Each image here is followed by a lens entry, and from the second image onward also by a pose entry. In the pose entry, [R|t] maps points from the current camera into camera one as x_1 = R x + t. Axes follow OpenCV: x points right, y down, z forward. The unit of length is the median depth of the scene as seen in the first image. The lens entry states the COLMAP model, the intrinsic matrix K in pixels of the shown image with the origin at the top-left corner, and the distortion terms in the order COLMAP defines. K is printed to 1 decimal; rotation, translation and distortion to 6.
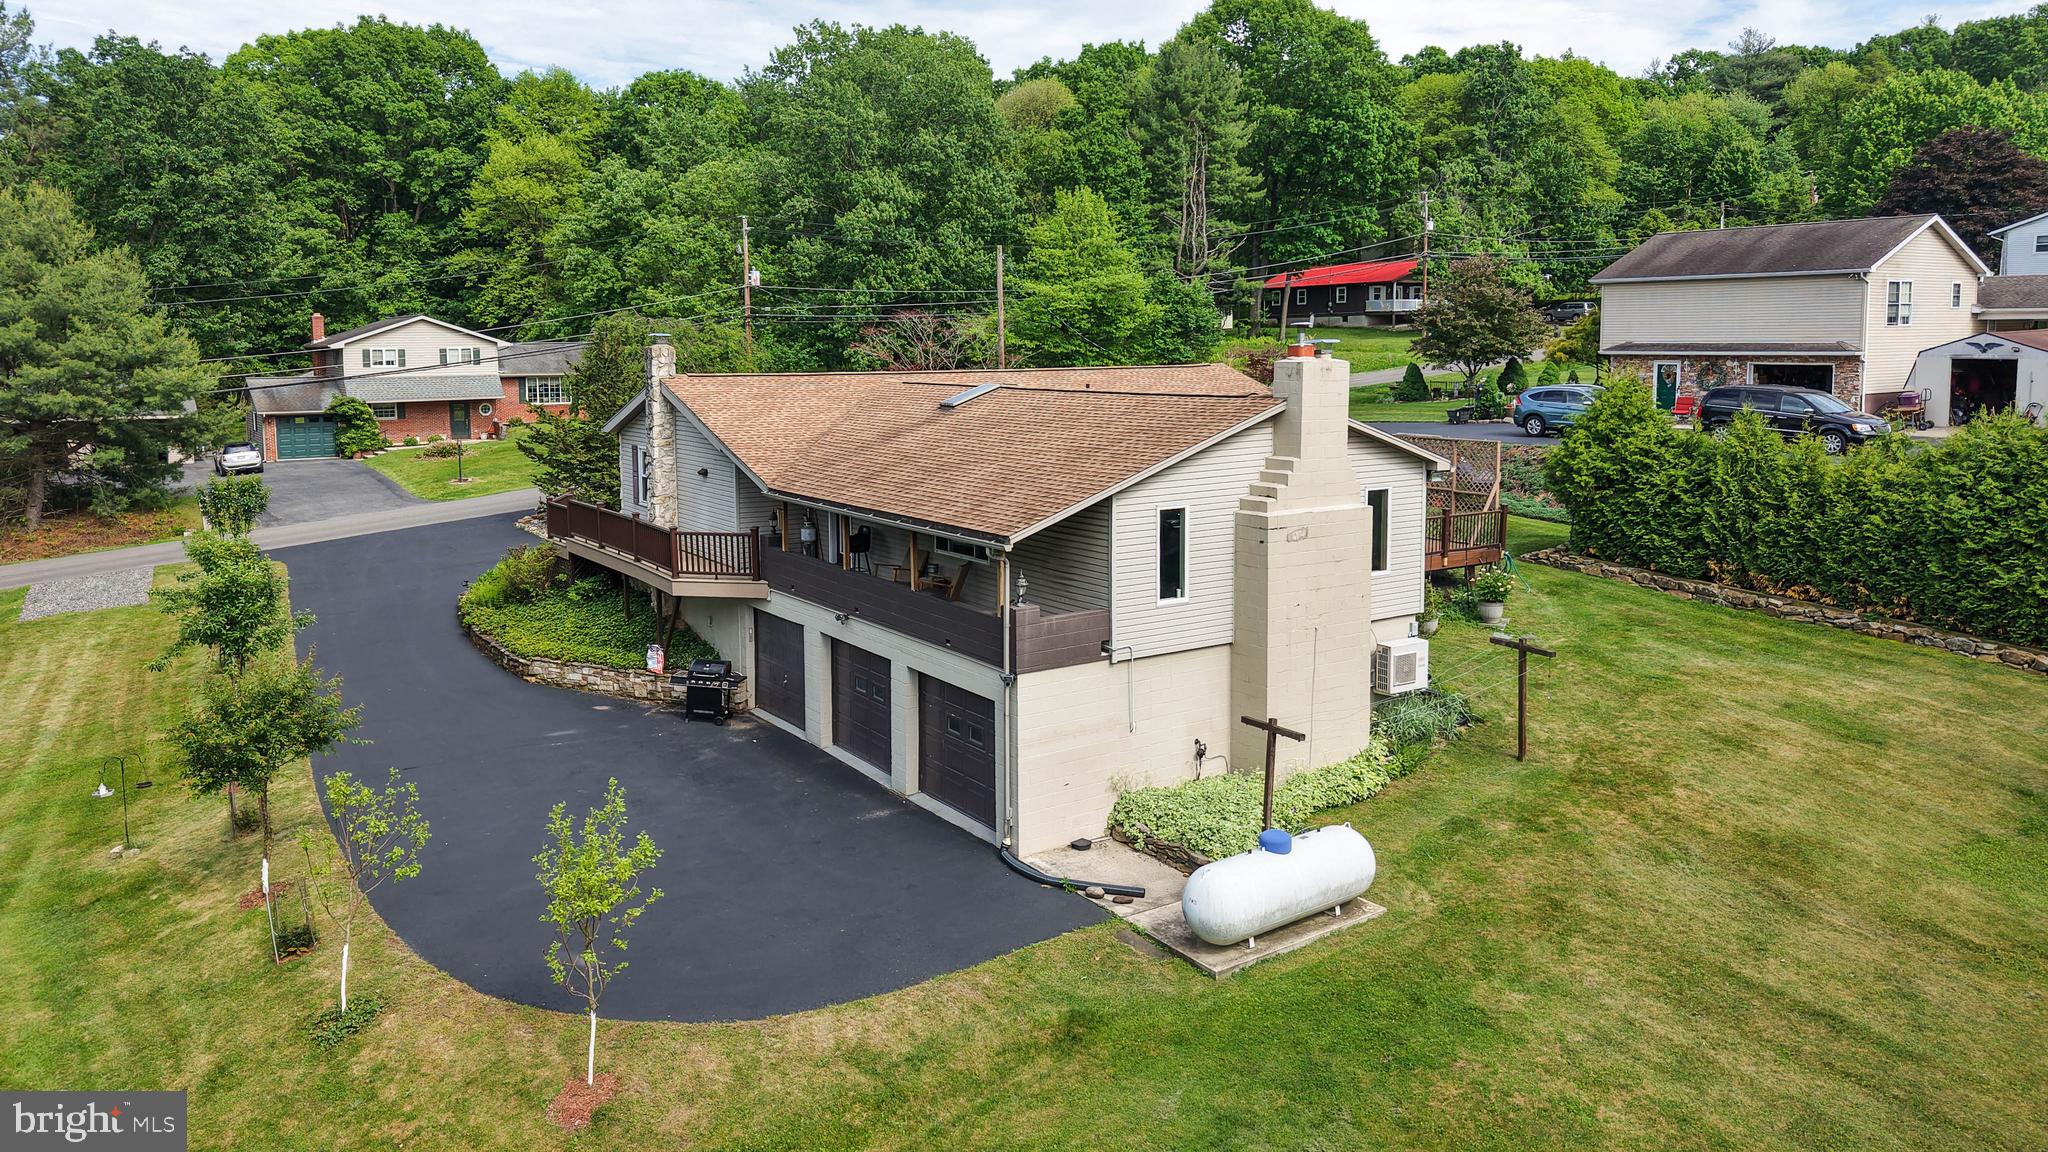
lens RADIAL K [[1379.1, 0, 1052.6], [0, 1379.1, 574.7], [0, 0, 1]] dist [0.029428, -0.036075]
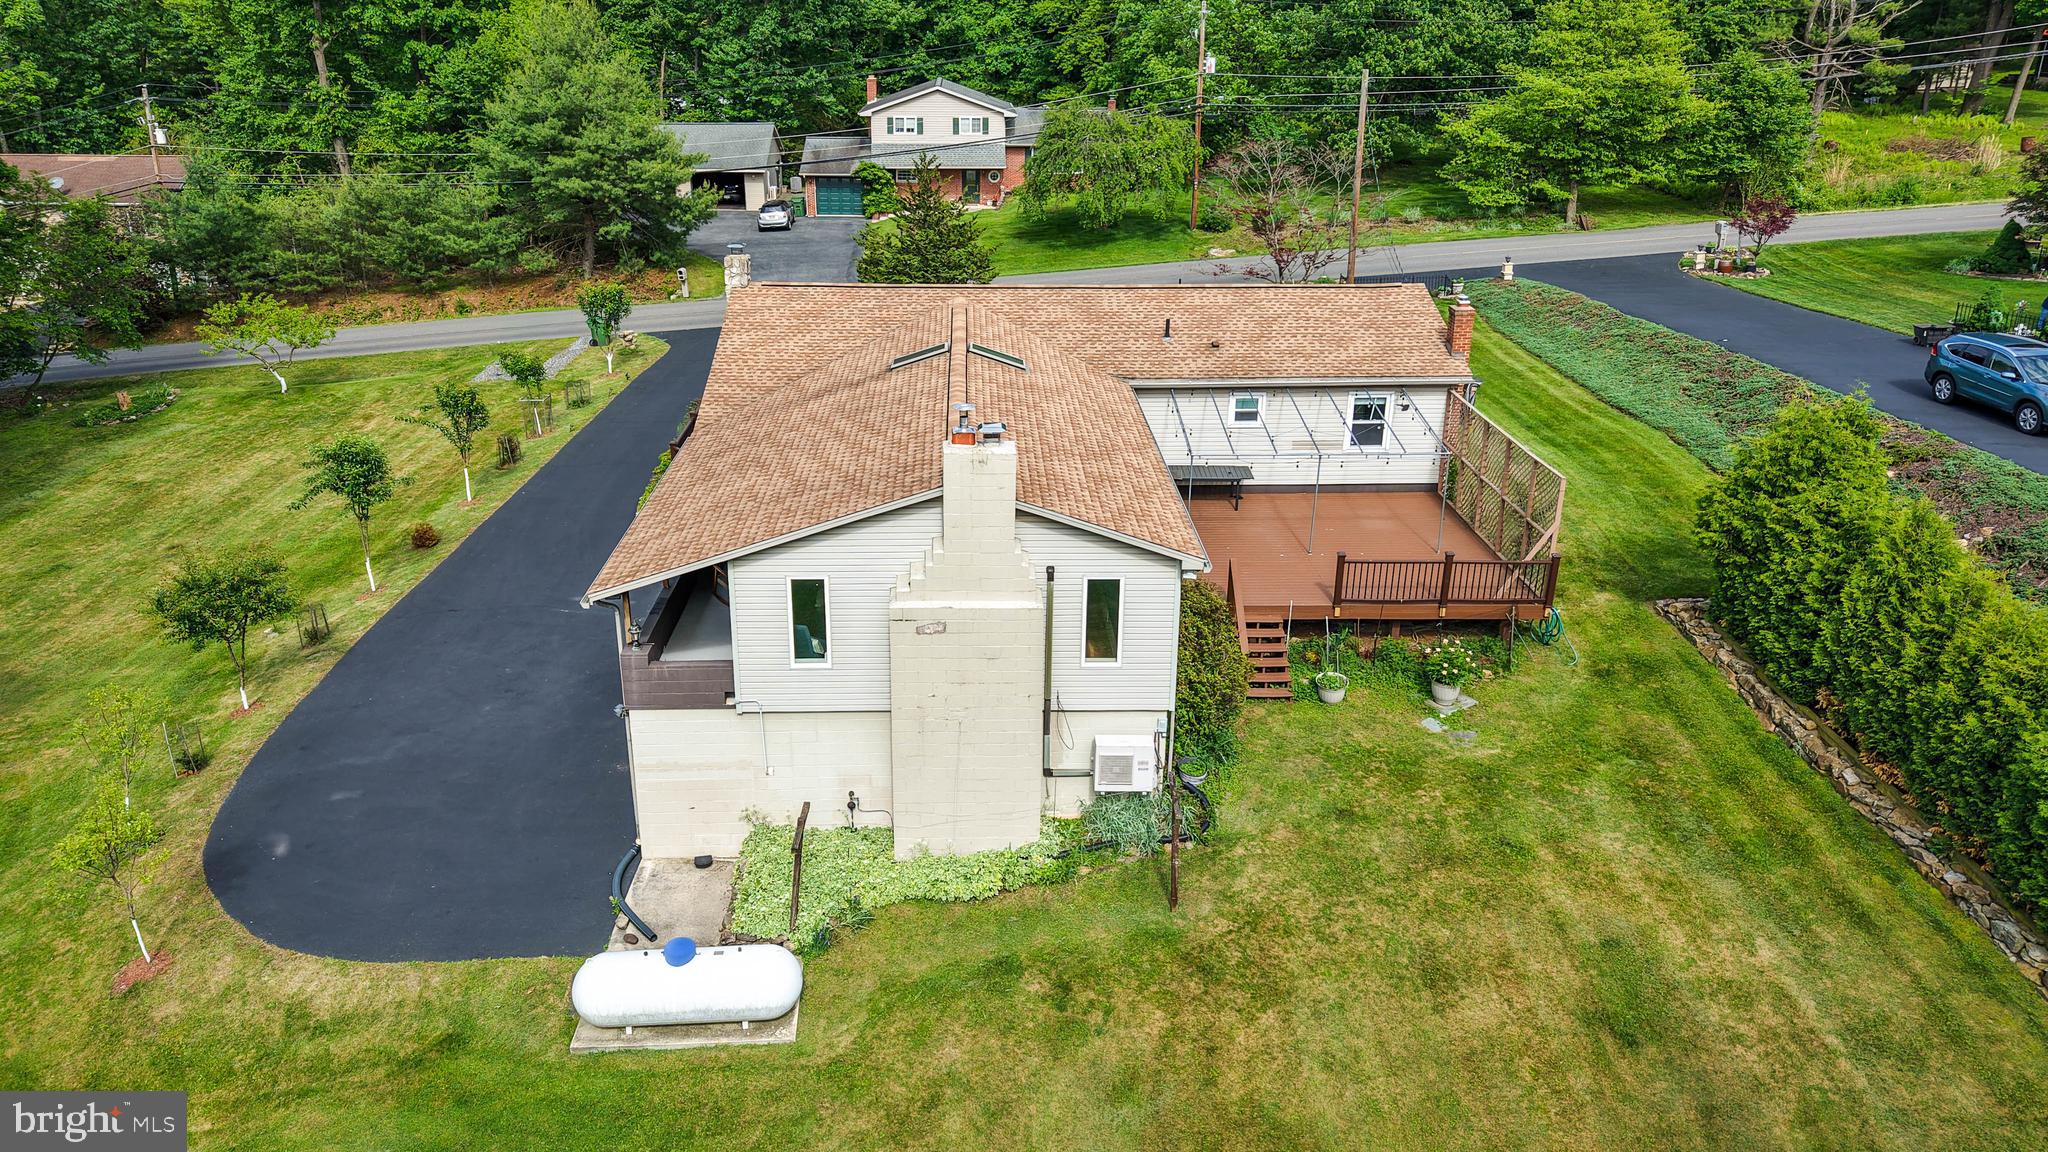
lens RADIAL K [[1379.1, 0, 1029.7], [0, 1379.1, 584.5], [0, 0, 1]] dist [0.029428, -0.036075]
pose [[0.843369, 0.223584, -0.488609, 0.442227], [-0.107800, 0.961235, 0.253784, -0.194906], [0.526410, -0.161362, 0.834778, 0.160934]]
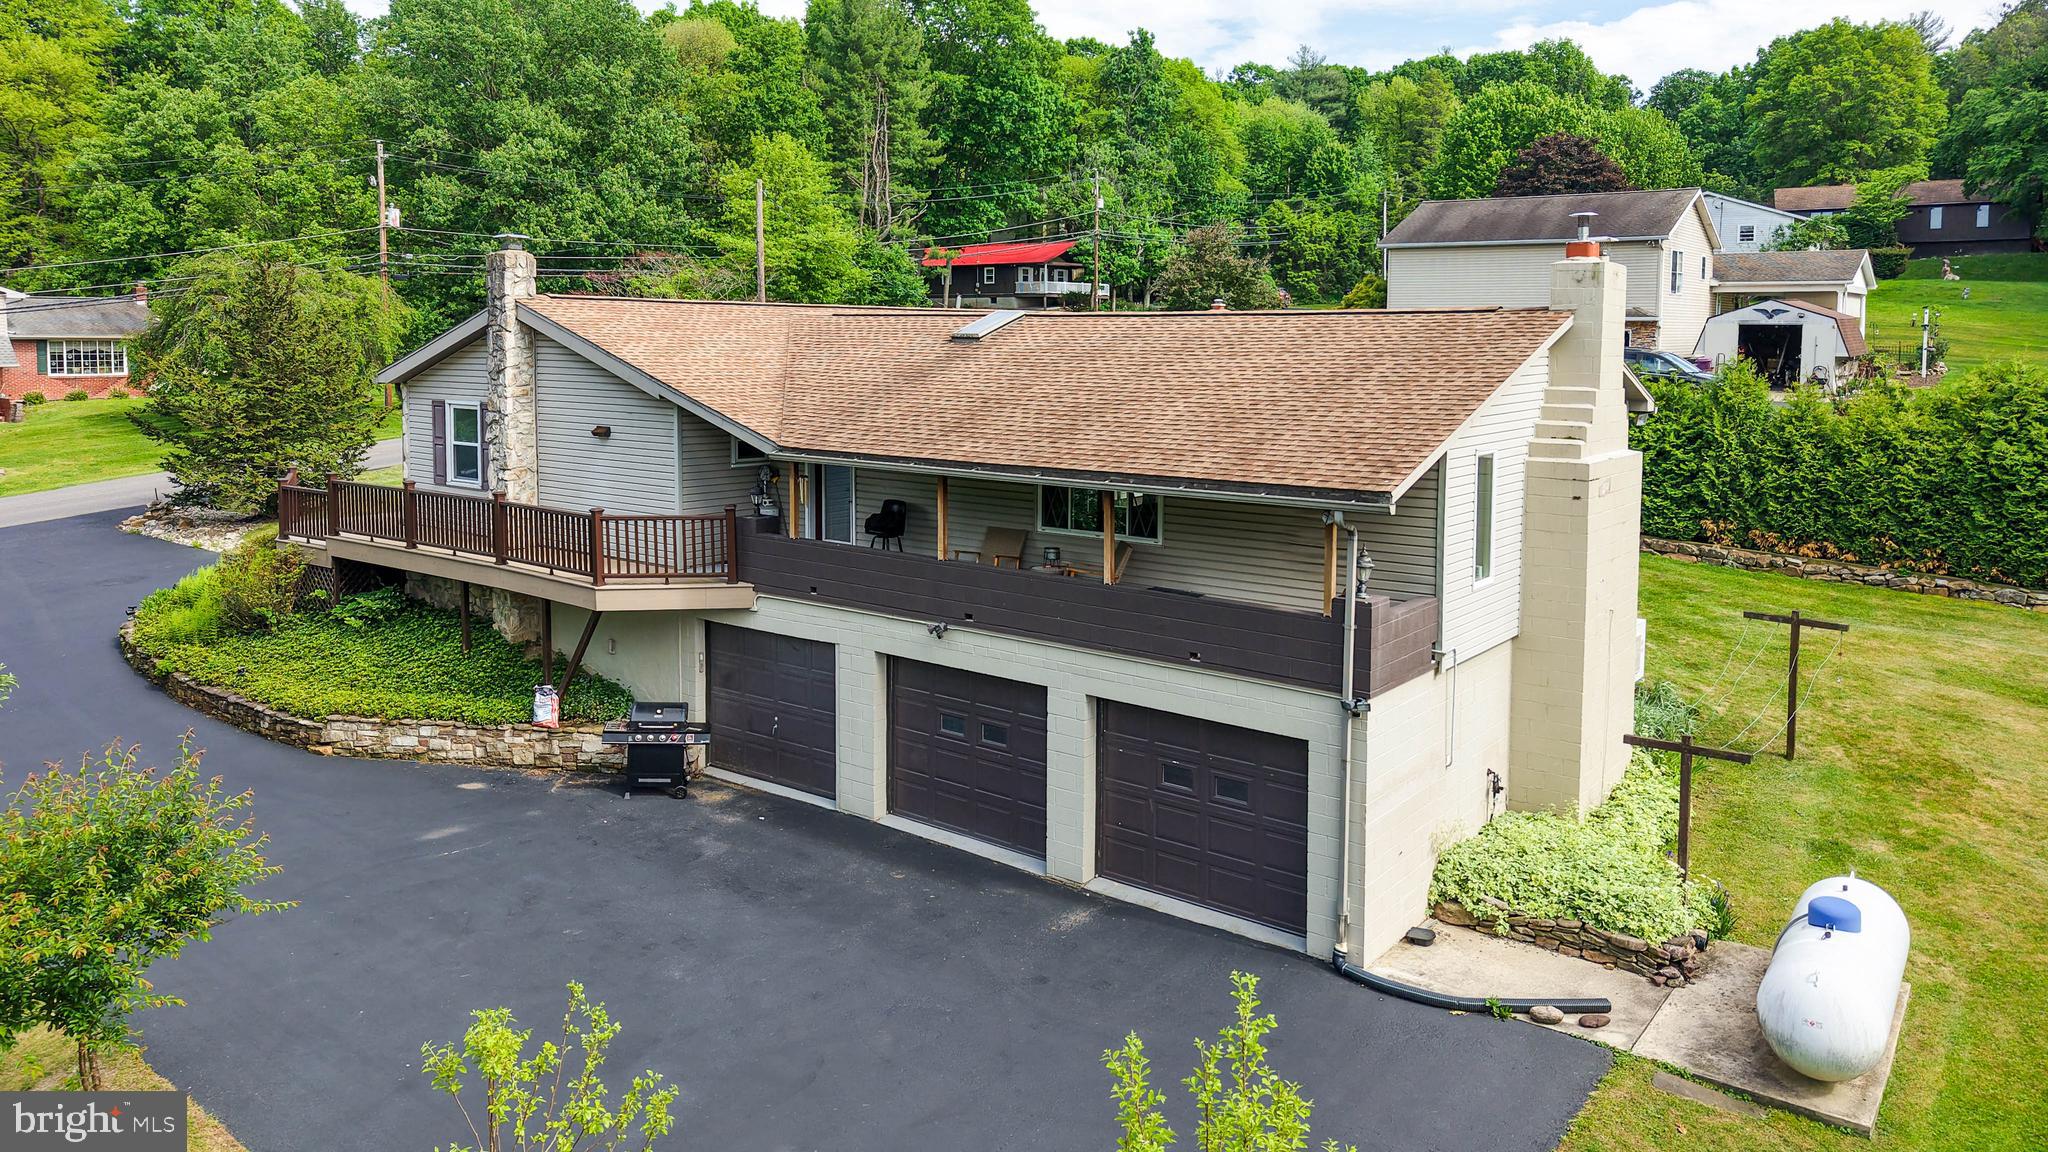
lens RADIAL K [[1379.1, 0, 1037.4], [0, 1379.1, 540.9], [0, 0, 1]] dist [0.029428, -0.036075]
pose [[0.950067, -0.033106, 0.310286, -0.229708], [0.039288, 0.999134, -0.013693, -0.001067], [-0.309564, 0.025200, 0.950545, 0.239513]]
